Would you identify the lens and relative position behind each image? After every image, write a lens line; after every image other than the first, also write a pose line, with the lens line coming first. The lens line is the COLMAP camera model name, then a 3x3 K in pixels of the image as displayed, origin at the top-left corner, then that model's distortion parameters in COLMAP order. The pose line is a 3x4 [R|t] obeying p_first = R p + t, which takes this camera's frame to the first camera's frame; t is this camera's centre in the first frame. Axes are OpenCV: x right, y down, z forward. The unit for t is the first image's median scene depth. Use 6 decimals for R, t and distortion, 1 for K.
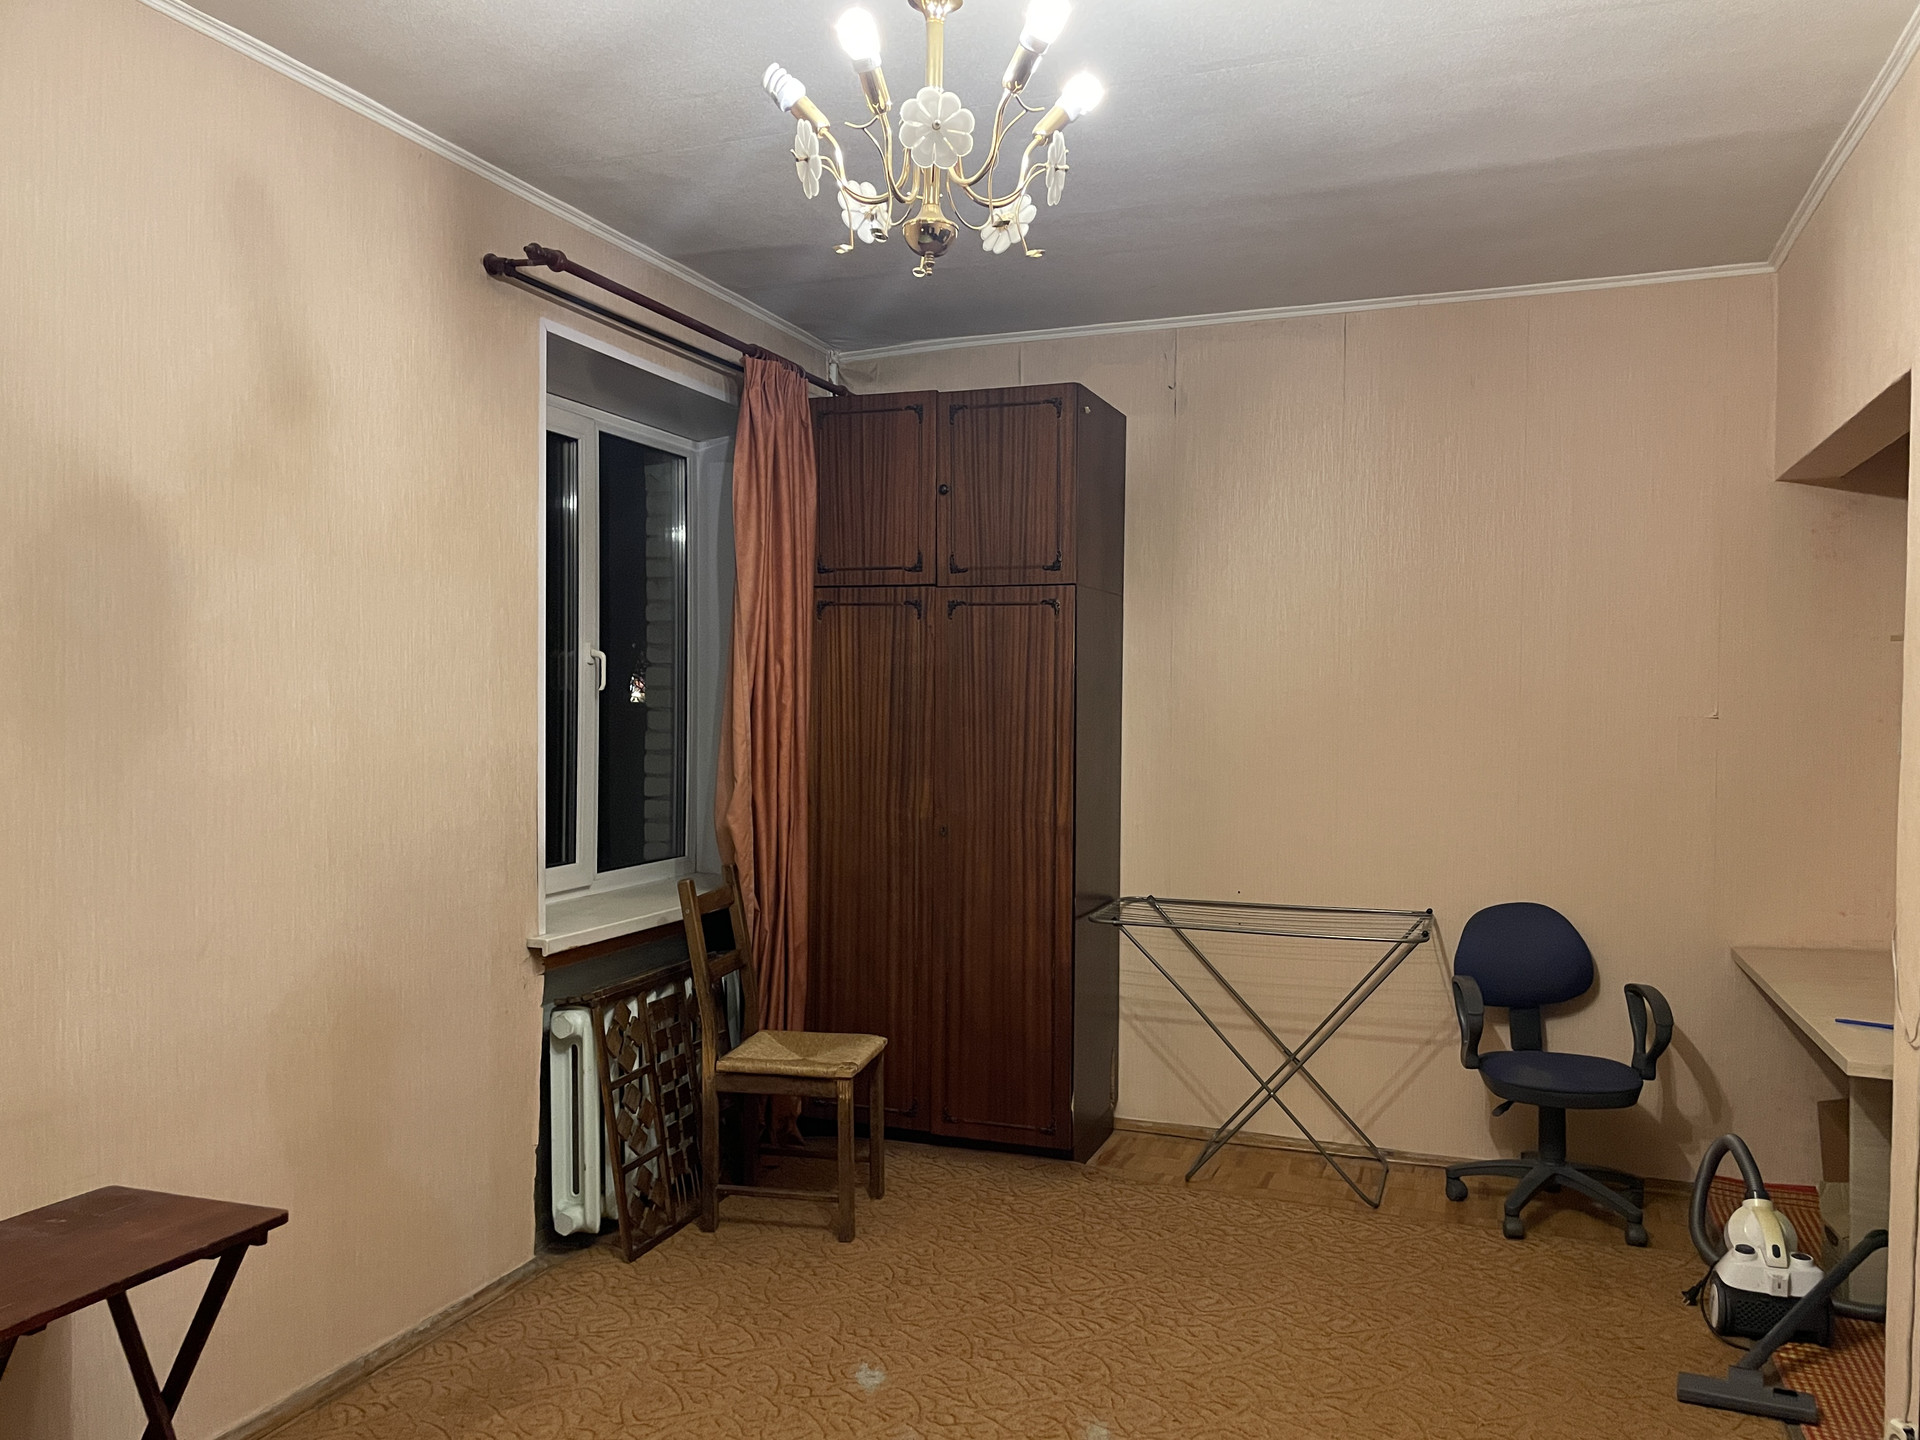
lens RADIAL K [[1444.6, 0, 960.0], [0, 1444.6, 720.0], [0, 0, 1]] dist [0.086022, -0.106315]
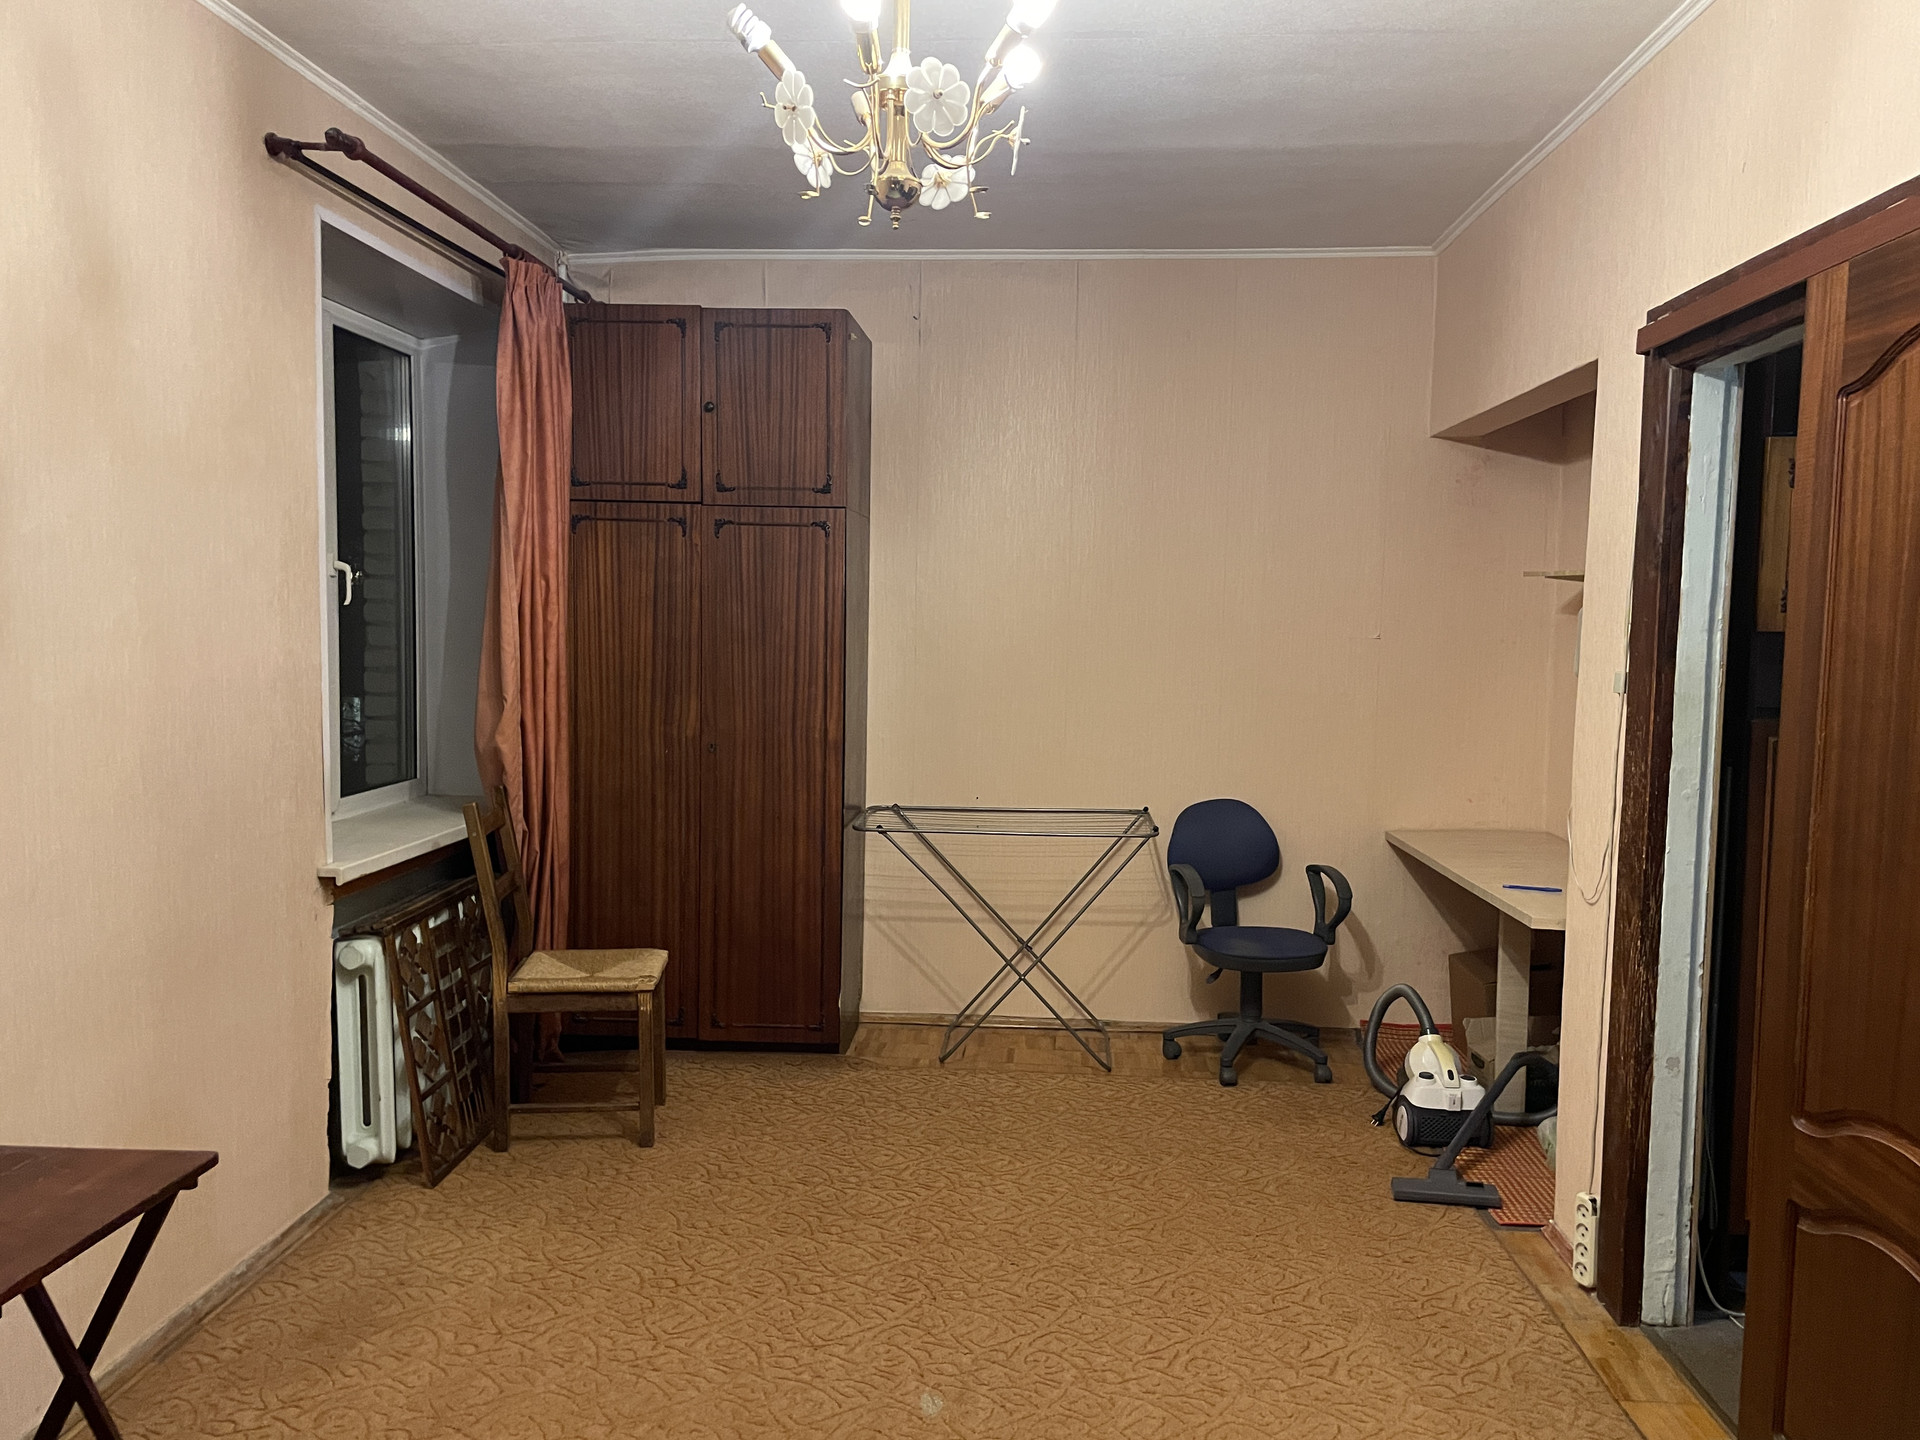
lens RADIAL K [[1448.4, 0, 960.0], [0, 1448.4, 720.0], [0, 0, 1]] dist [0.080163, -0.107898]
pose [[0.958095, -0.013428, 0.286136, -0.145740], [-0.004712, 0.998027, 0.062613, -0.007610], [-0.286412, -0.061338, 0.956141, -0.027722]]
